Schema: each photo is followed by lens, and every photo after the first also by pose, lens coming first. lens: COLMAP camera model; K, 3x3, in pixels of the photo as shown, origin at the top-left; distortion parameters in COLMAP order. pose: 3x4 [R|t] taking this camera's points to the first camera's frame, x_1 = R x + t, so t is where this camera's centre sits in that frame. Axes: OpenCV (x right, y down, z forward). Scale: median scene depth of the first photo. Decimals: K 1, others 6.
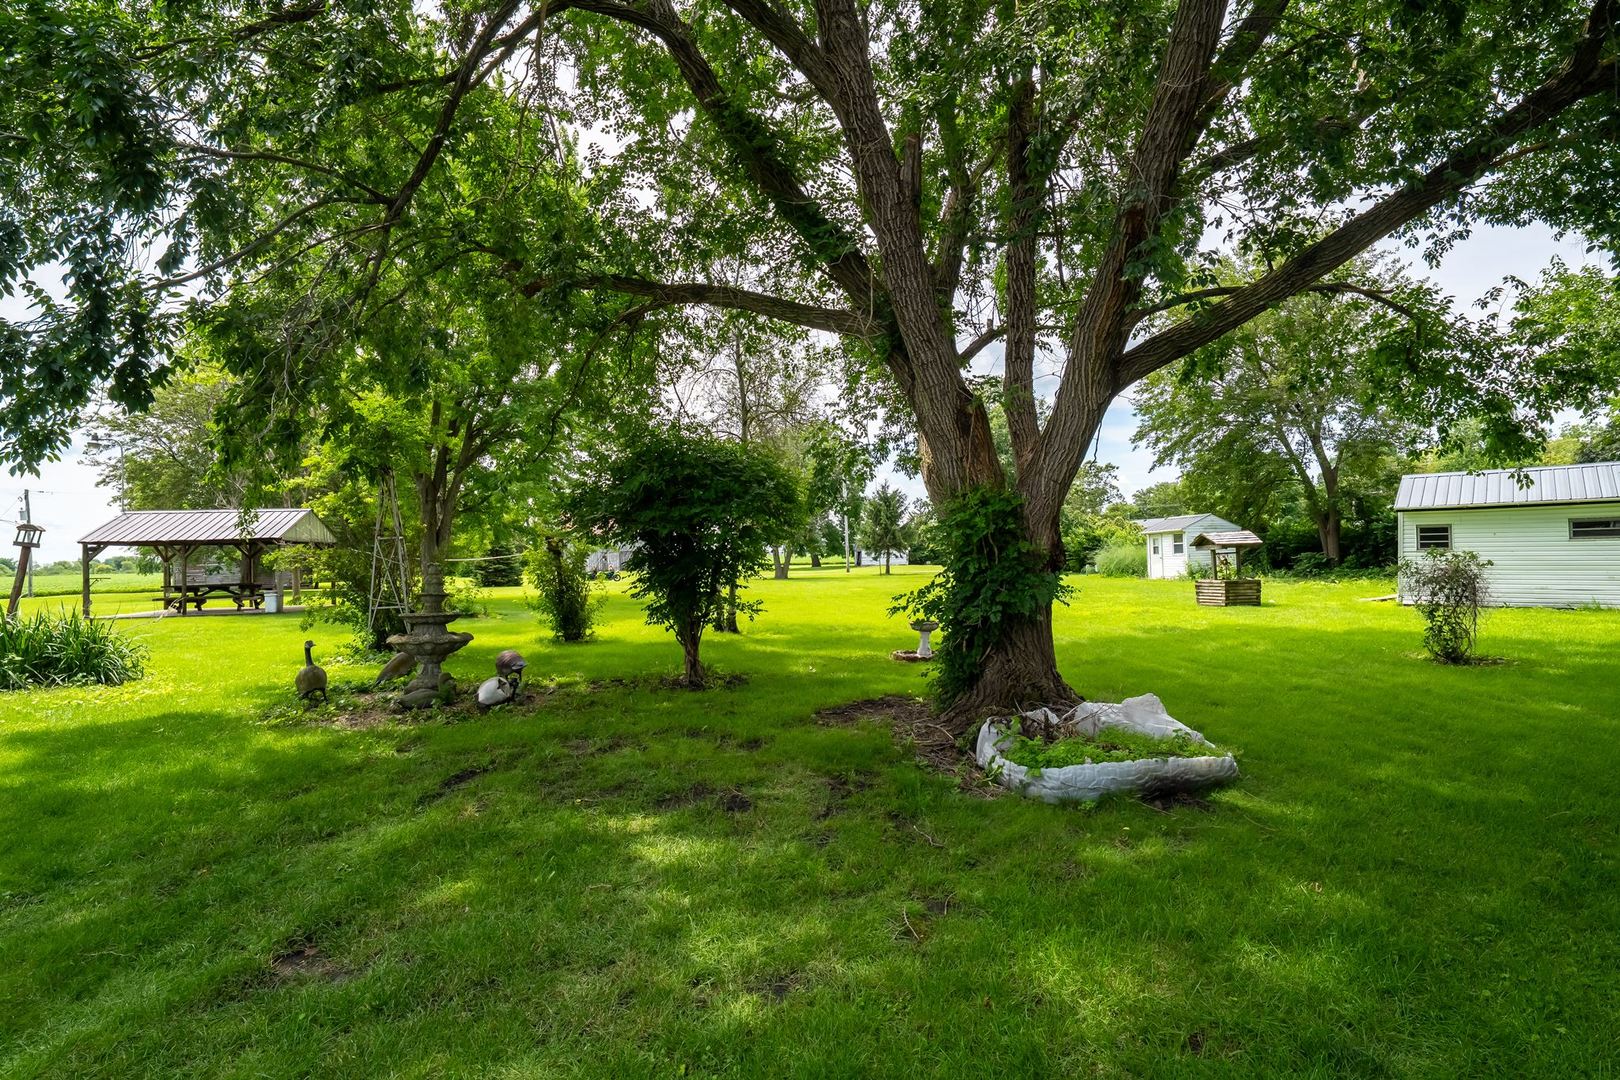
lens RADIAL K [[830.1, 0, 810.0], [0, 830.1, 540.0], [0, 0, 1]] dist [-0.000208, -0.000135]
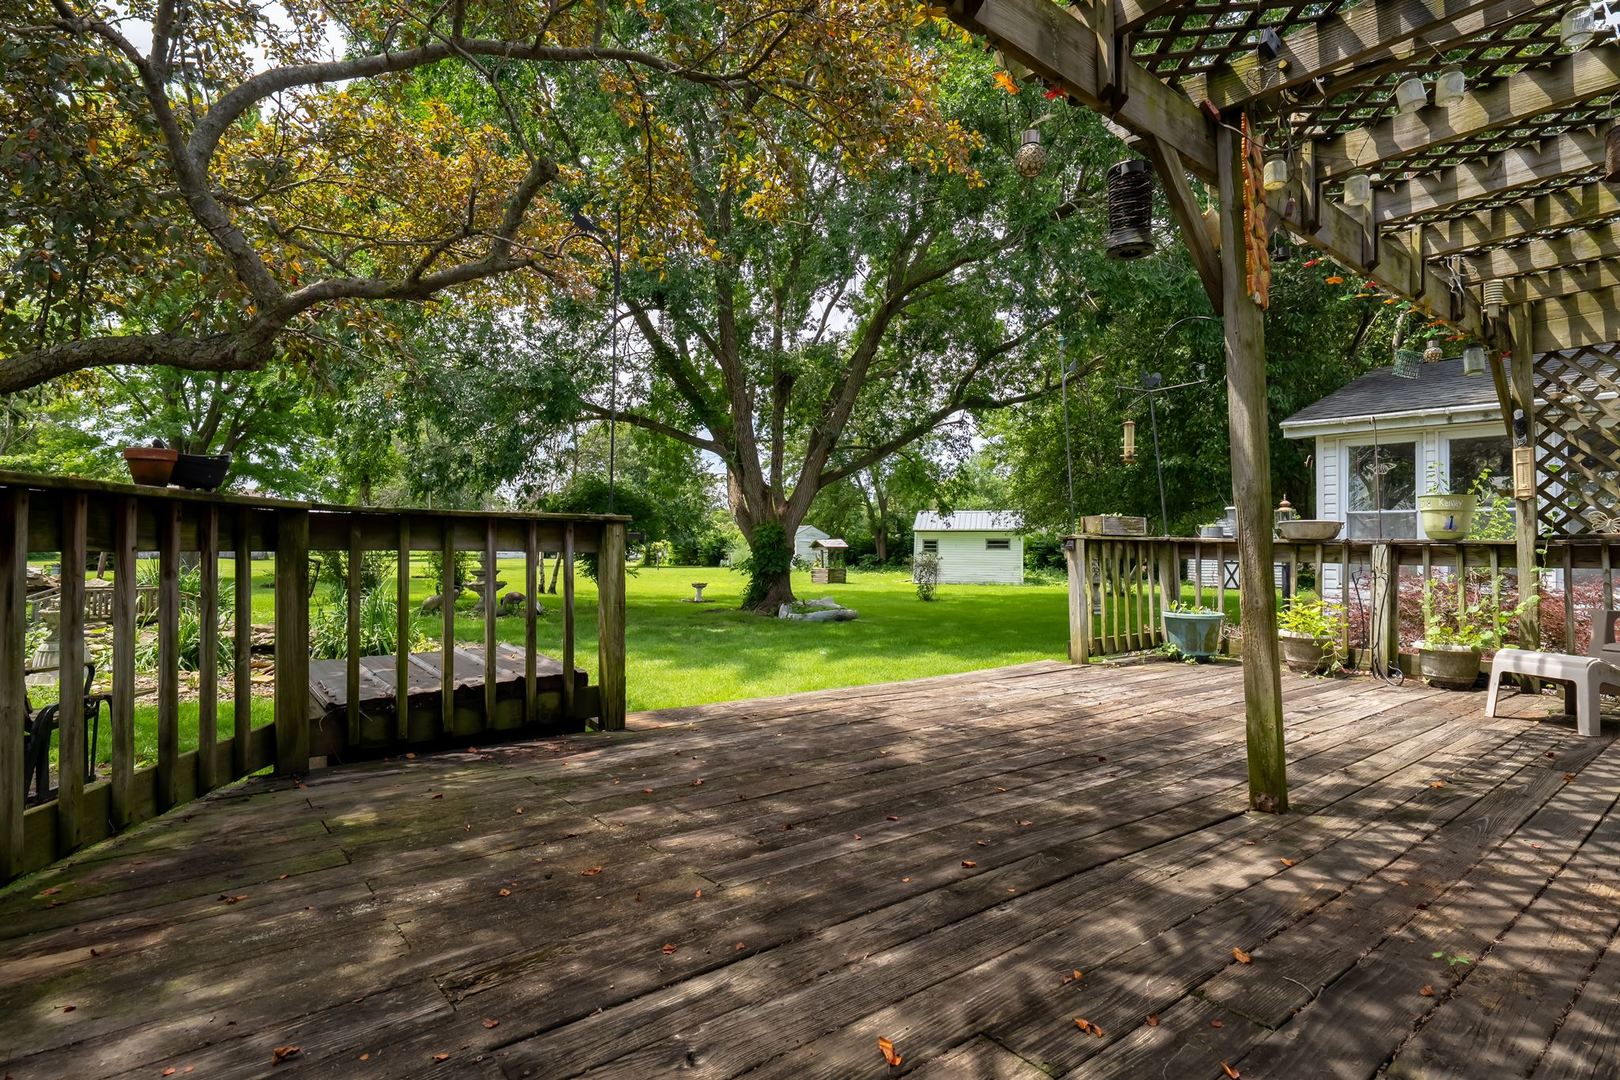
lens RADIAL K [[830.1, 0, 810.0], [0, 830.1, 540.0], [0, 0, 1]] dist [-0.000208, -0.000135]
pose [[0.888503, 0.032708, 0.457704, -0.268519], [-0.034311, 0.999400, -0.004815, 0.000573], [-0.457587, -0.011426, 0.889092, -0.421813]]
